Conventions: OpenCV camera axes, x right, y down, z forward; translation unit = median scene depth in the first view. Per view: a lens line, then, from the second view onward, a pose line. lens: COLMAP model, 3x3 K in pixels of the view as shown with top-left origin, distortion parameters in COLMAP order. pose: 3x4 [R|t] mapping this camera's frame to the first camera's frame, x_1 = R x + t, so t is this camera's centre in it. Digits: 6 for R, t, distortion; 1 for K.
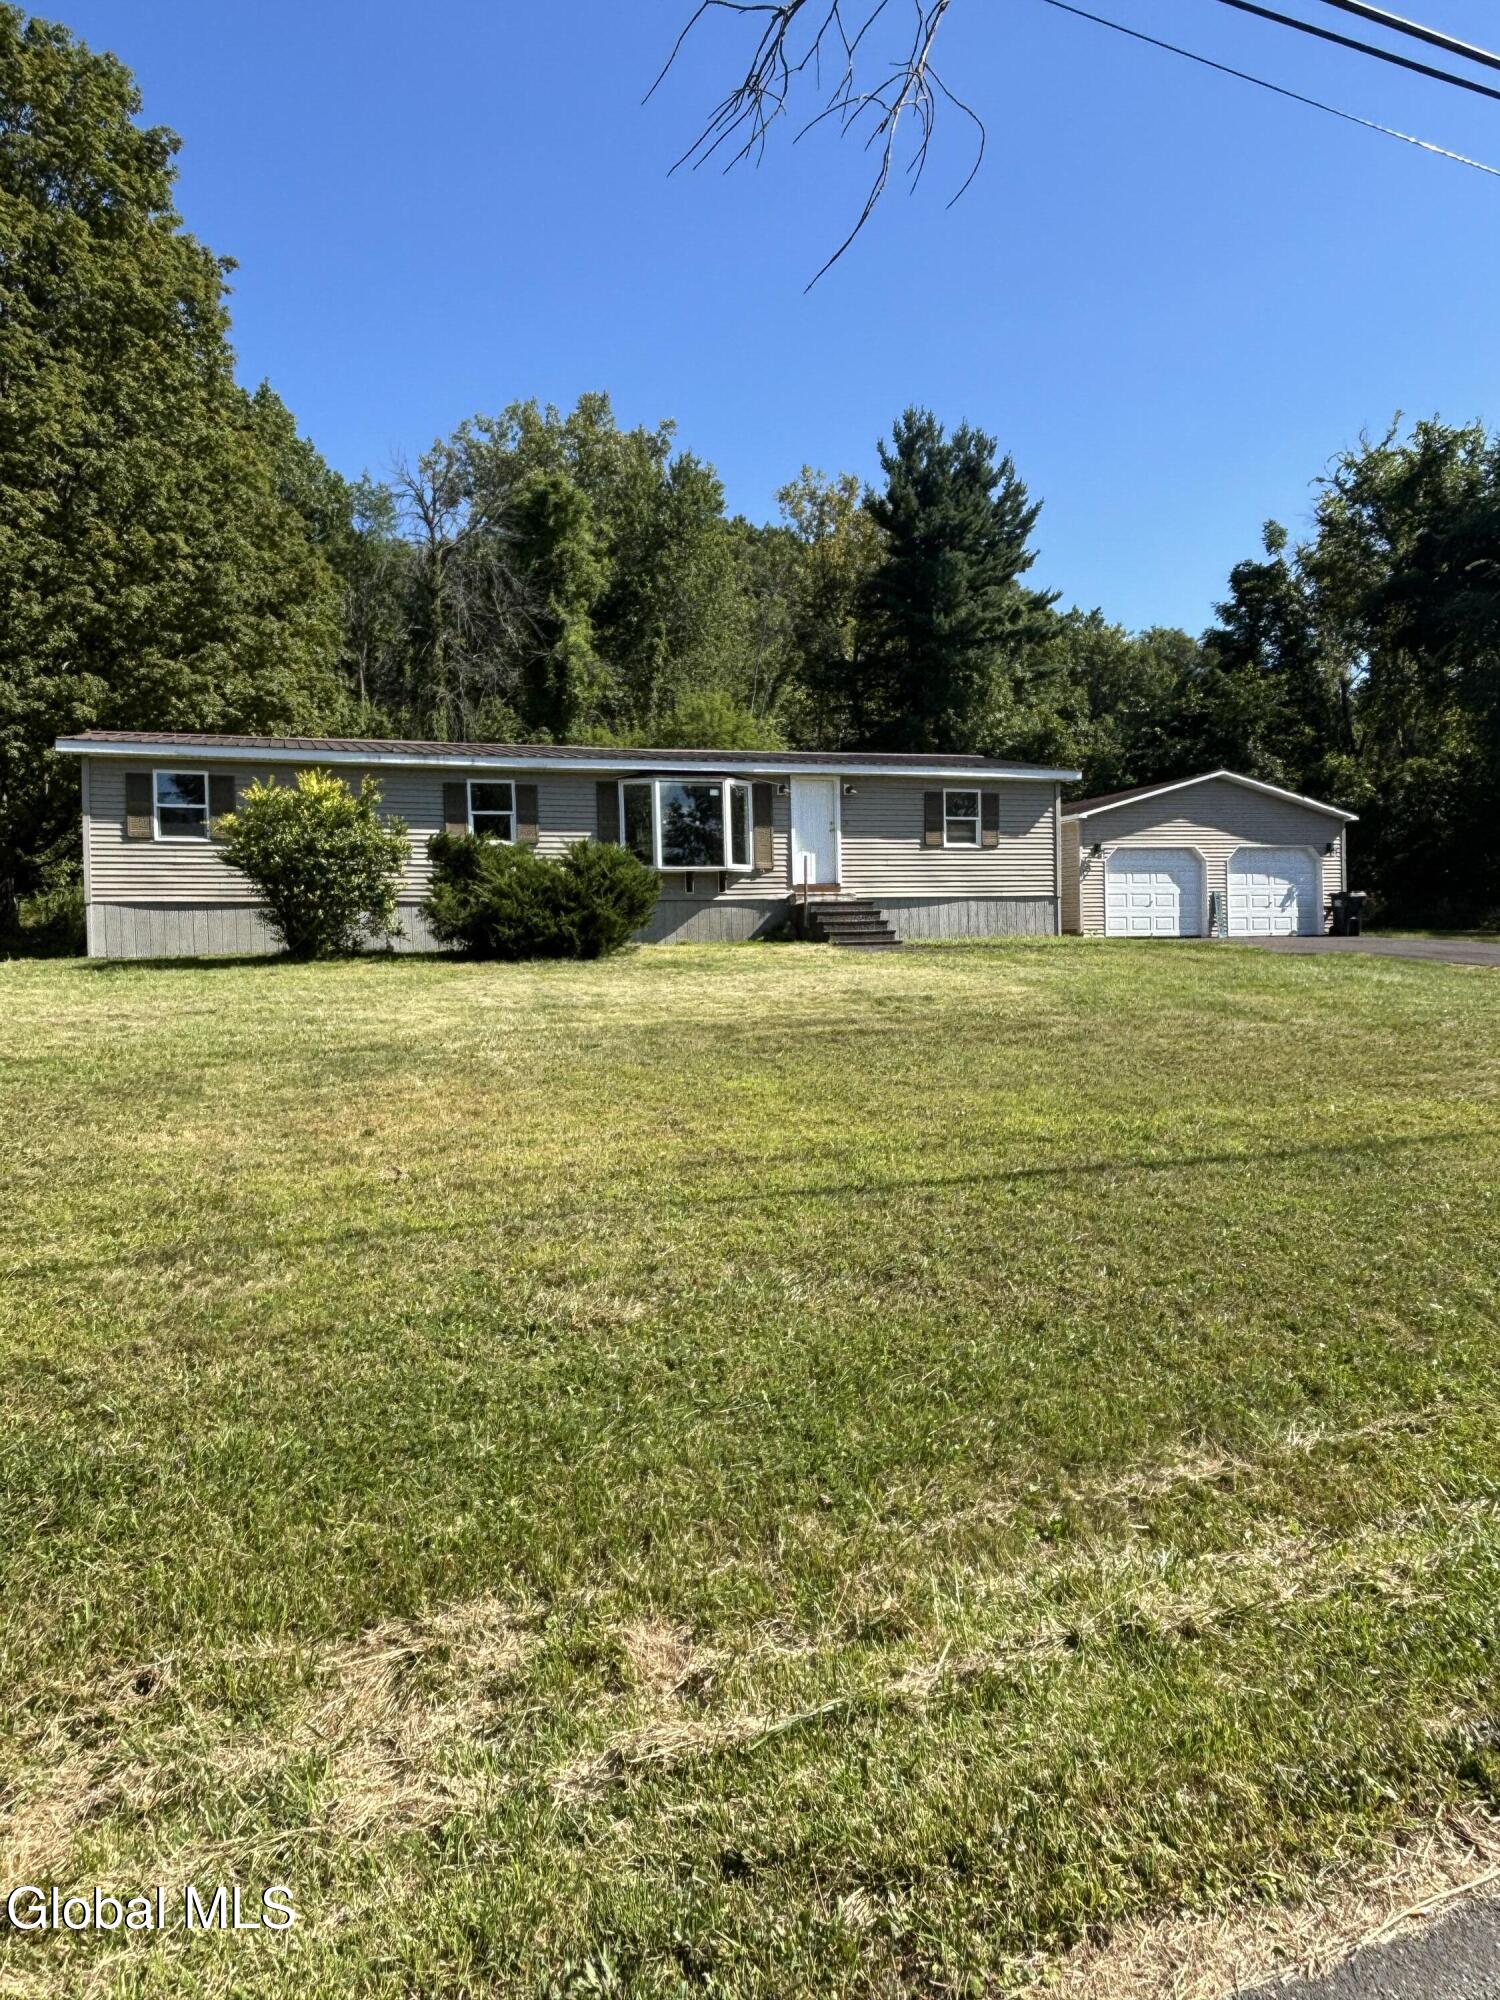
lens RADIAL K [[1346.1, 0, 750.0], [0, 1346.1, 1000.0], [0, 0, 1]] dist [0.112071, -0.176008]
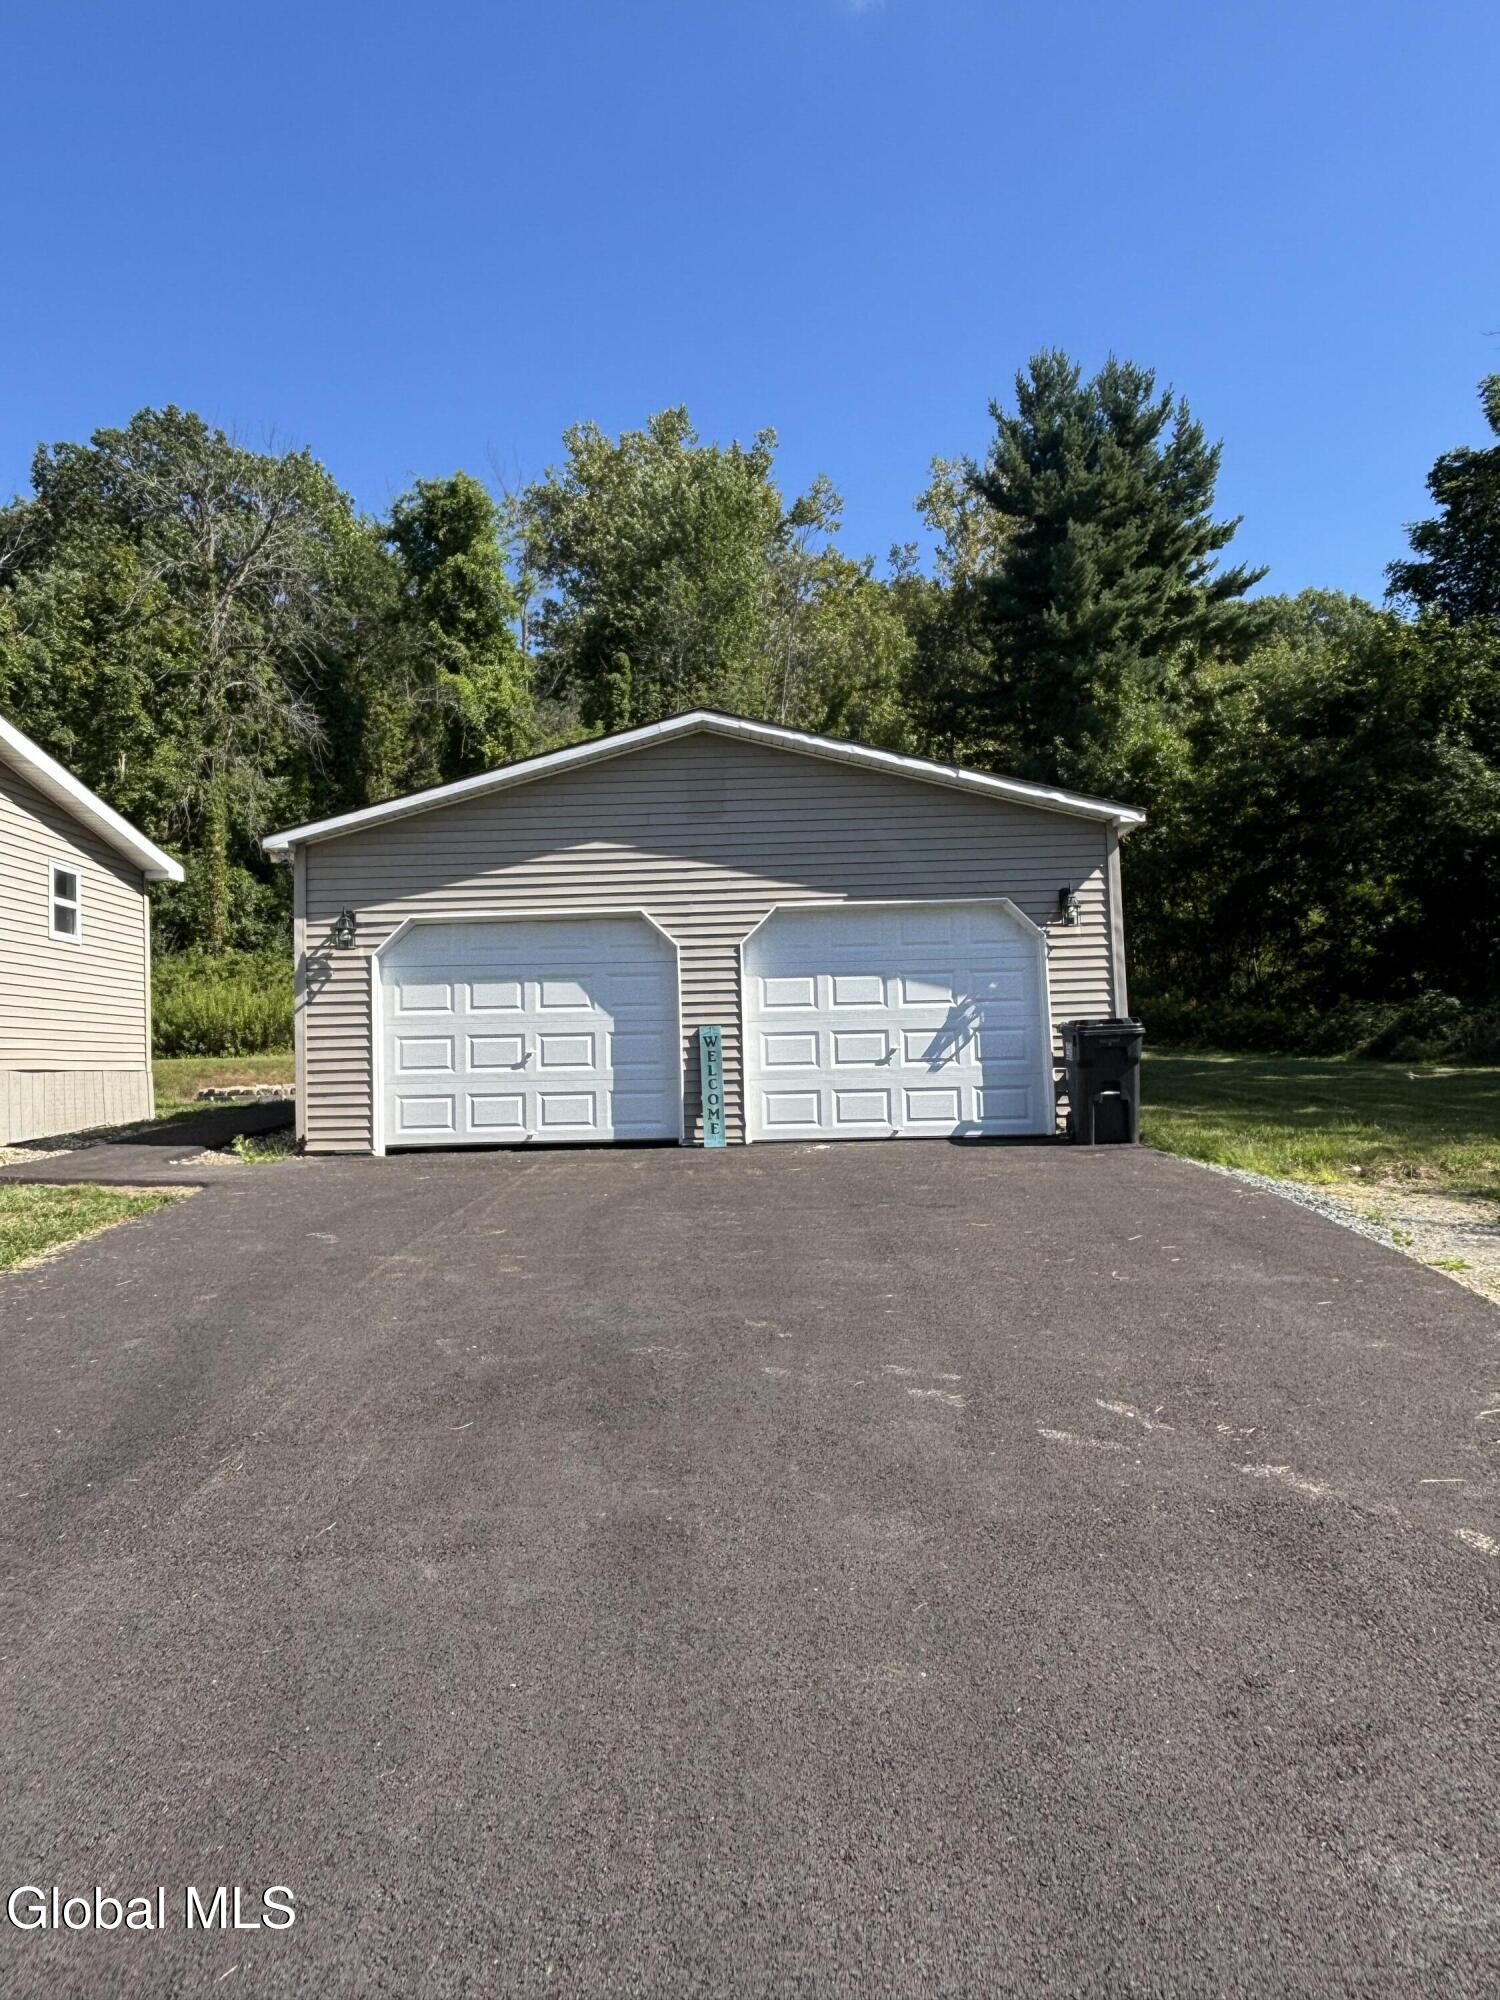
lens RADIAL K [[1346.1, 0, 750.0], [0, 1346.1, 1000.0], [0, 0, 1]] dist [0.112071, -0.176008]
pose [[0.949170, -0.022019, -0.313993, 0.460863], [-0.001263, 0.997276, -0.073752, -0.057004], [0.314762, 0.070400, 0.946556, 0.625853]]
